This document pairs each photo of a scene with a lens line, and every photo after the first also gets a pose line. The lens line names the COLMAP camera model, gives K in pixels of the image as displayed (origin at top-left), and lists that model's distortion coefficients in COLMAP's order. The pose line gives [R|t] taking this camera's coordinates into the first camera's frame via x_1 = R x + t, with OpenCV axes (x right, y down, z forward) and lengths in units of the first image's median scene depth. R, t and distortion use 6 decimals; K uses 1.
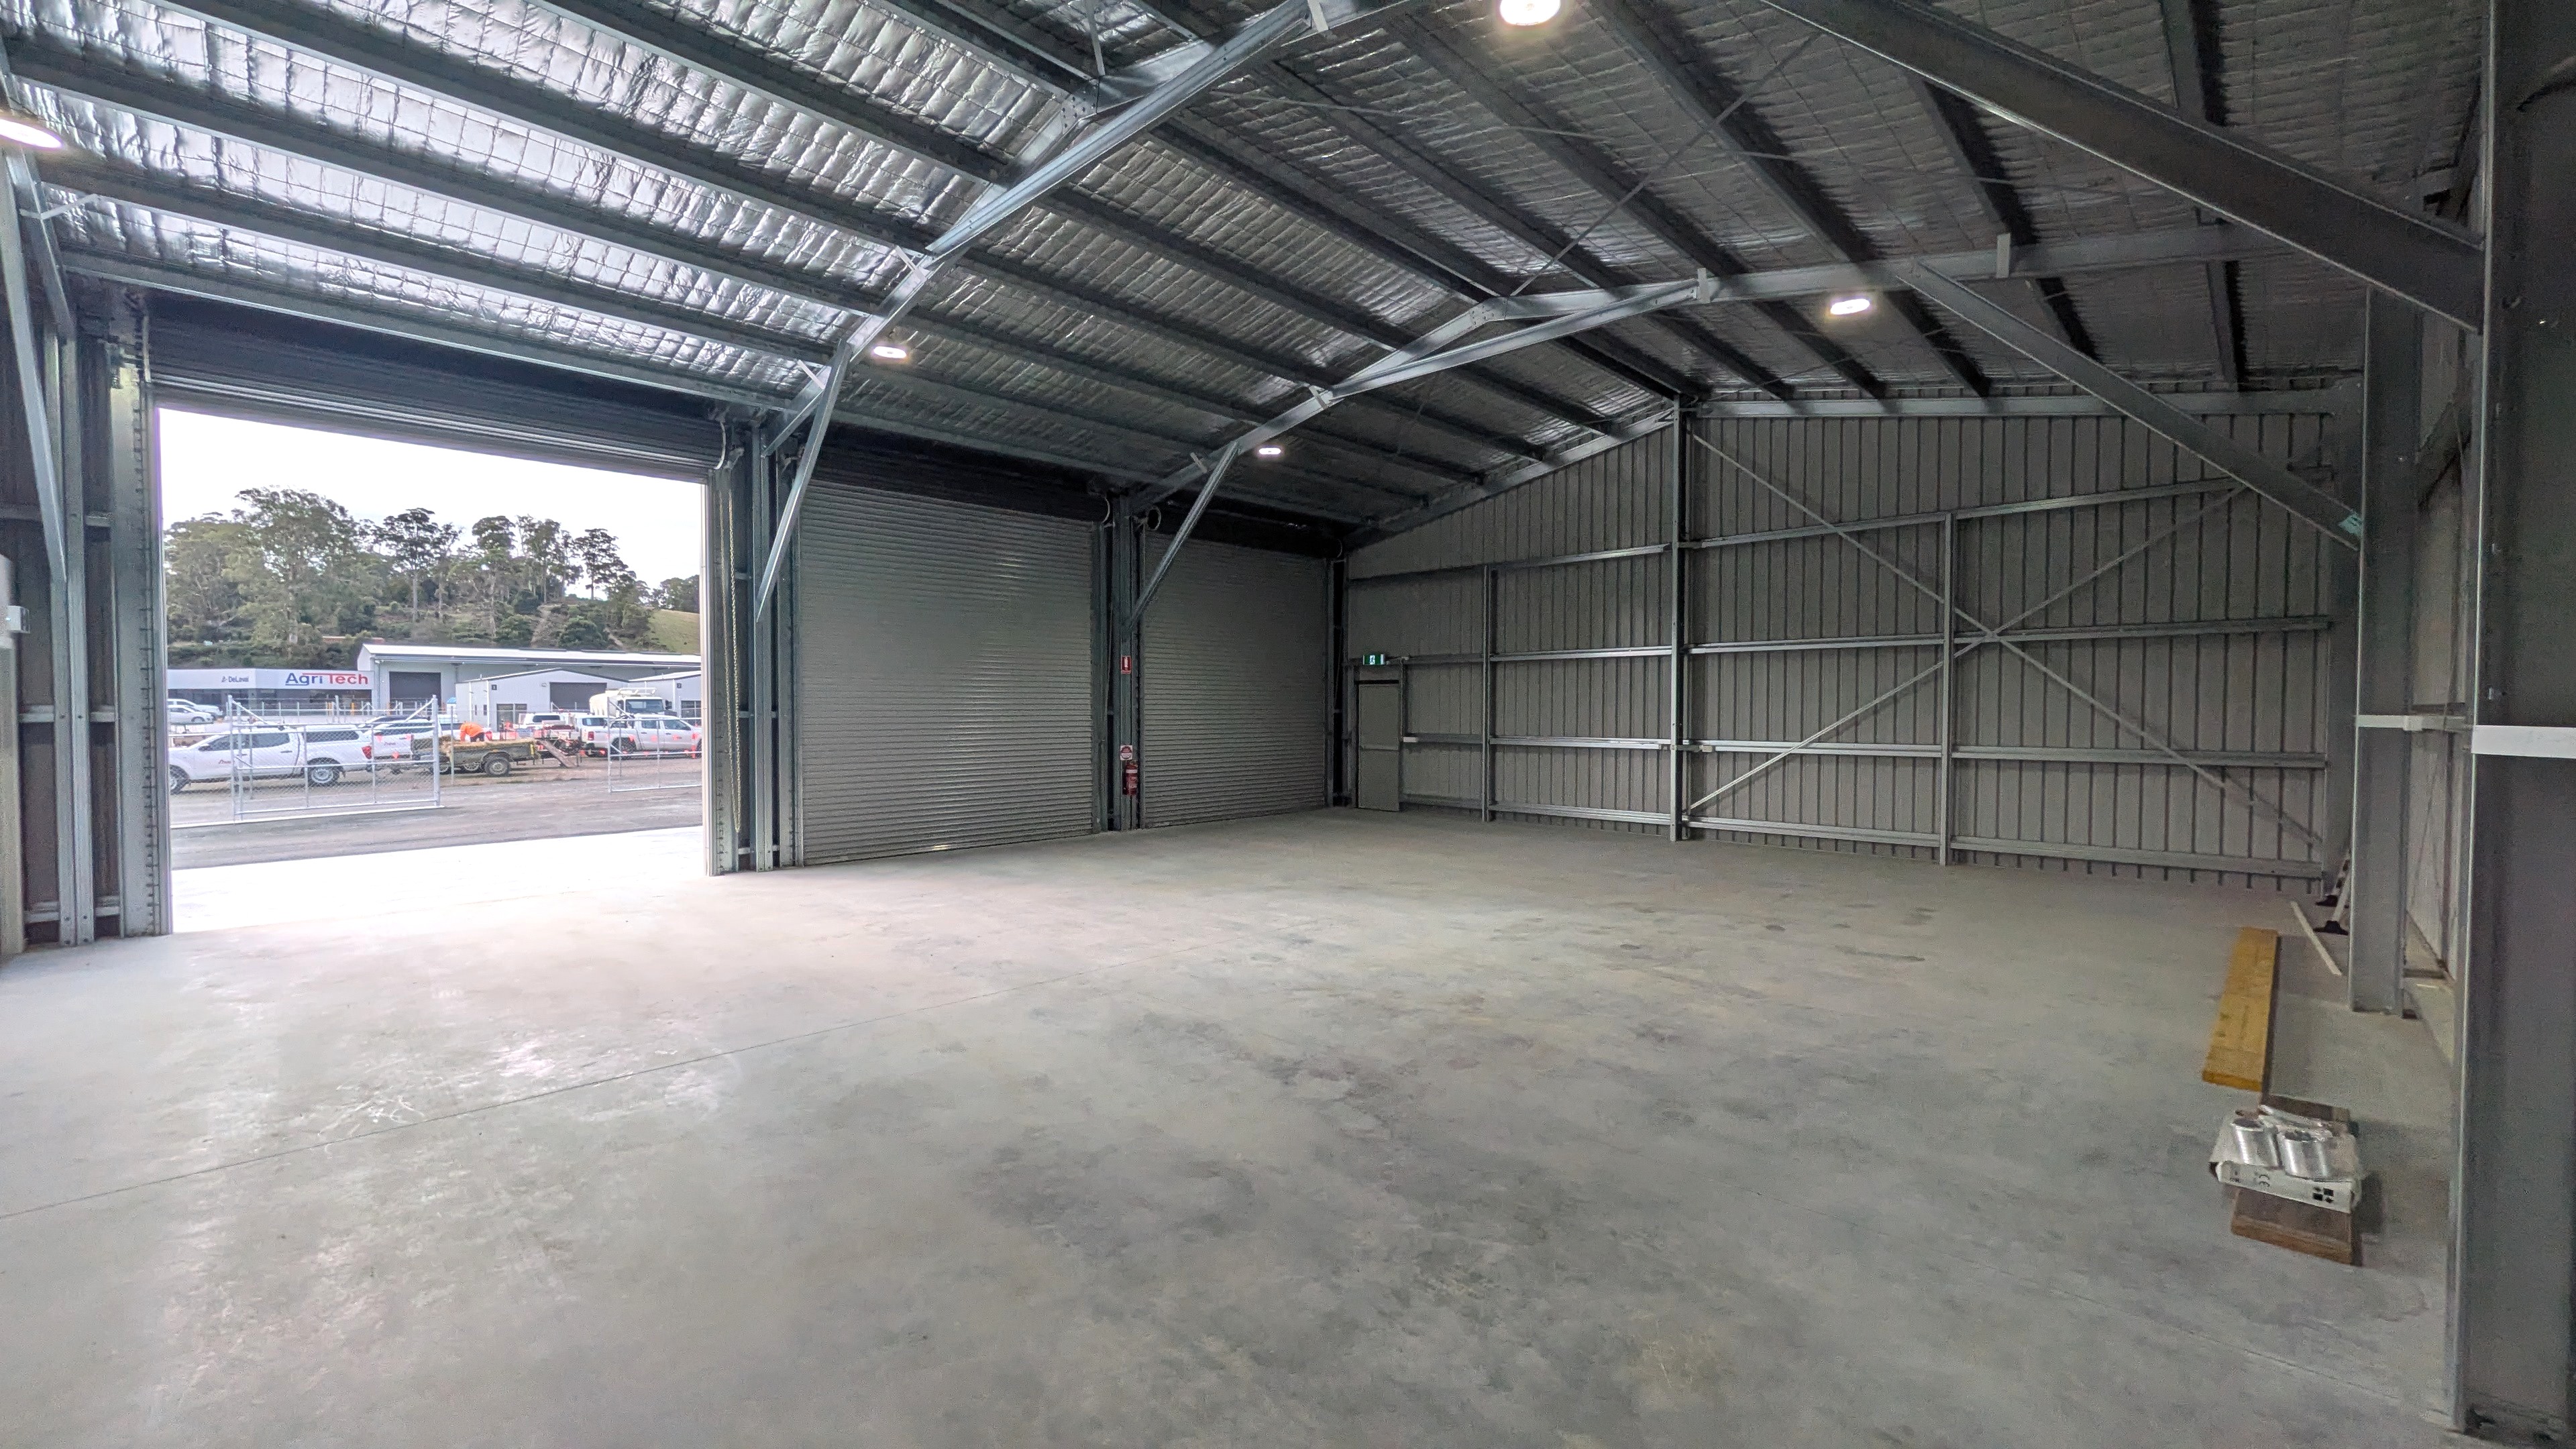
lens RADIAL K [[1029.0, 0, 1301.2], [0, 1029.0, 731.7], [0, 0, 1]] dist [0.014626, 0.000068]
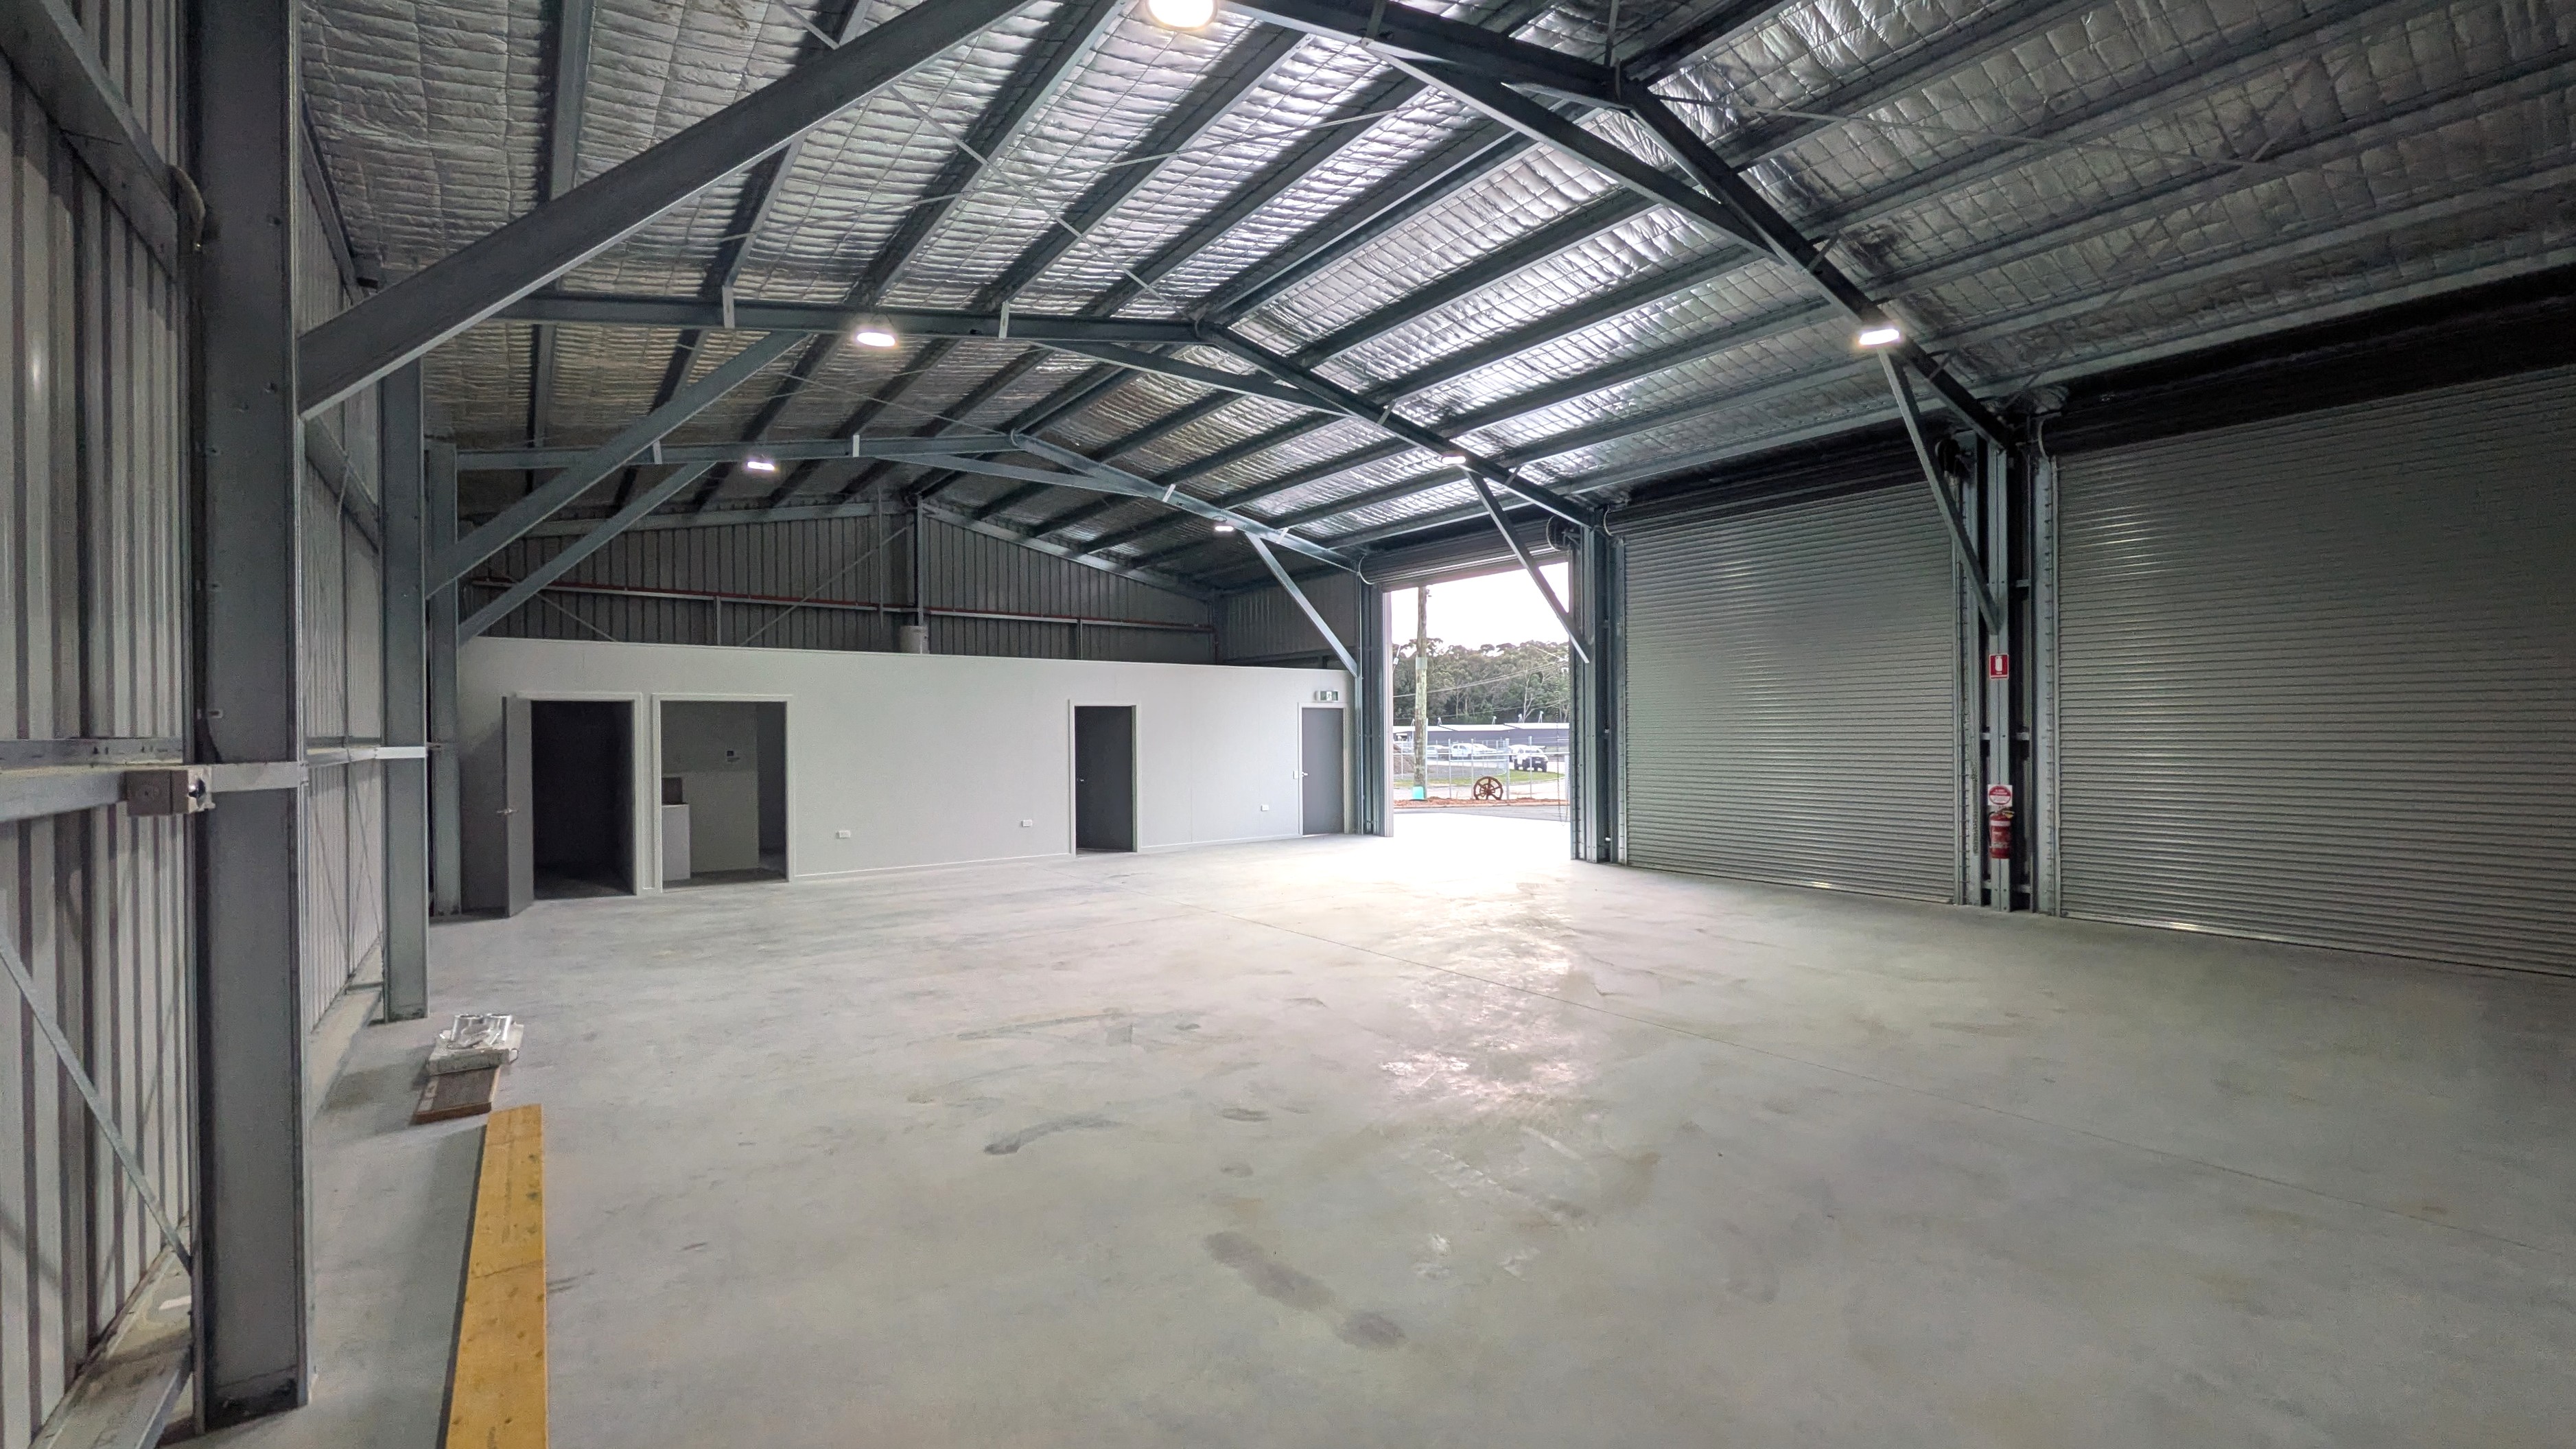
lens RADIAL K [[1029.1, 0, 1301.2], [0, 1029.1, 731.7], [0, 0, 1]] dist [0.014626, 0.000068]
pose [[-0.157082, 0.001907, -0.987584, 0.767572], [-0.019537, 0.999796, 0.005038, -0.024455], [0.987392, 0.020085, -0.157013, 0.826015]]
